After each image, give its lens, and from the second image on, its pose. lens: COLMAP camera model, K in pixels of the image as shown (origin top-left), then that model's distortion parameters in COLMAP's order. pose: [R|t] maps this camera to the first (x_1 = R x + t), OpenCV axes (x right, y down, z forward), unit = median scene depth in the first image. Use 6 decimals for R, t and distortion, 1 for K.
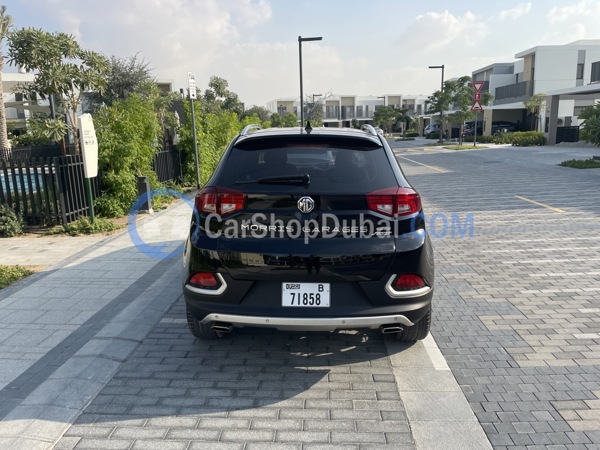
lens RADIAL K [[449.1, 0, 304.9], [0, 449.1, 221.2], [0, 0, 1]] dist [0.085202, -0.119967]
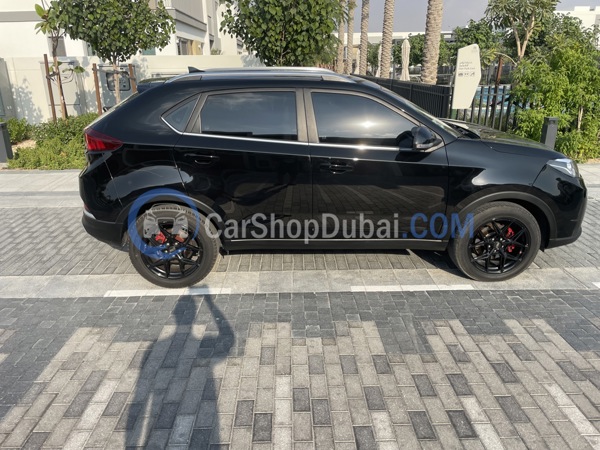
lens RADIAL K [[449.1, 0, 304.9], [0, 449.1, 221.2], [0, 0, 1]] dist [0.085202, -0.119967]
pose [[0.078065, 0.354986, -0.931607, 1.028452], [-0.194862, 0.921868, 0.334946, -0.252384], [0.977719, 0.155387, 0.141139, 0.984757]]
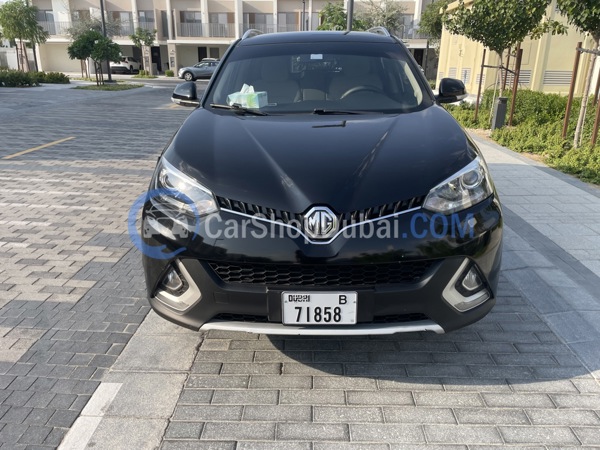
lens RADIAL K [[449.1, 0, 304.9], [0, 449.1, 221.2], [0, 0, 1]] dist [0.085202, -0.119967]
pose [[-0.999586, 0.020552, -0.020157, 0.056587], [0.007740, 0.866309, 0.499448, -0.352697], [0.027727, 0.499085, -0.866110, 2.061249]]
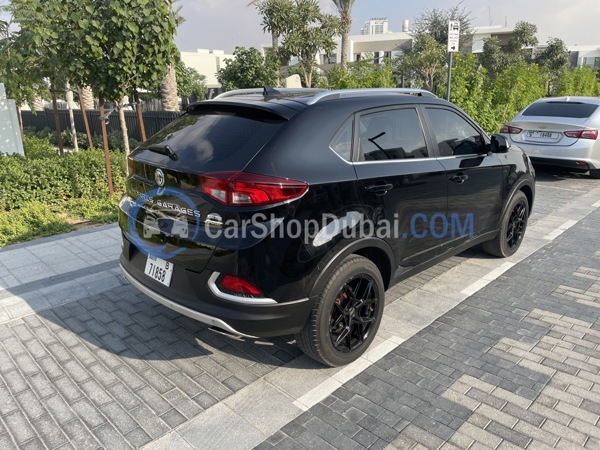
lens RADIAL K [[449.1, 0, 304.9], [0, 449.1, 221.2], [0, 0, 1]] dist [0.085202, -0.119967]
pose [[0.739041, 0.192955, -0.645435, 0.575006], [-0.130466, 0.980958, 0.143874, -0.082267], [0.660906, -0.022122, 0.750142, 0.313989]]
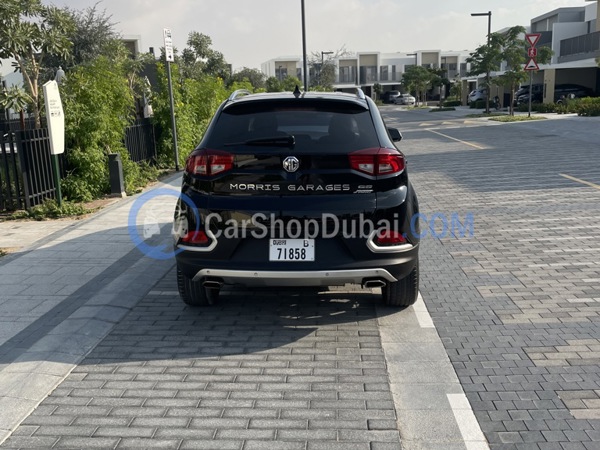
lens RADIAL K [[595.5, 0, 300.0], [0, 595.5, 225.0], [0, 0, 1]] dist [0.081003, -0.110479]
pose [[0.999736, -0.006745, -0.021976, 0.035057], [0.006922, 0.999944, 0.008004, 0.062801], [0.021921, -0.008154, 0.999726, -0.266171]]
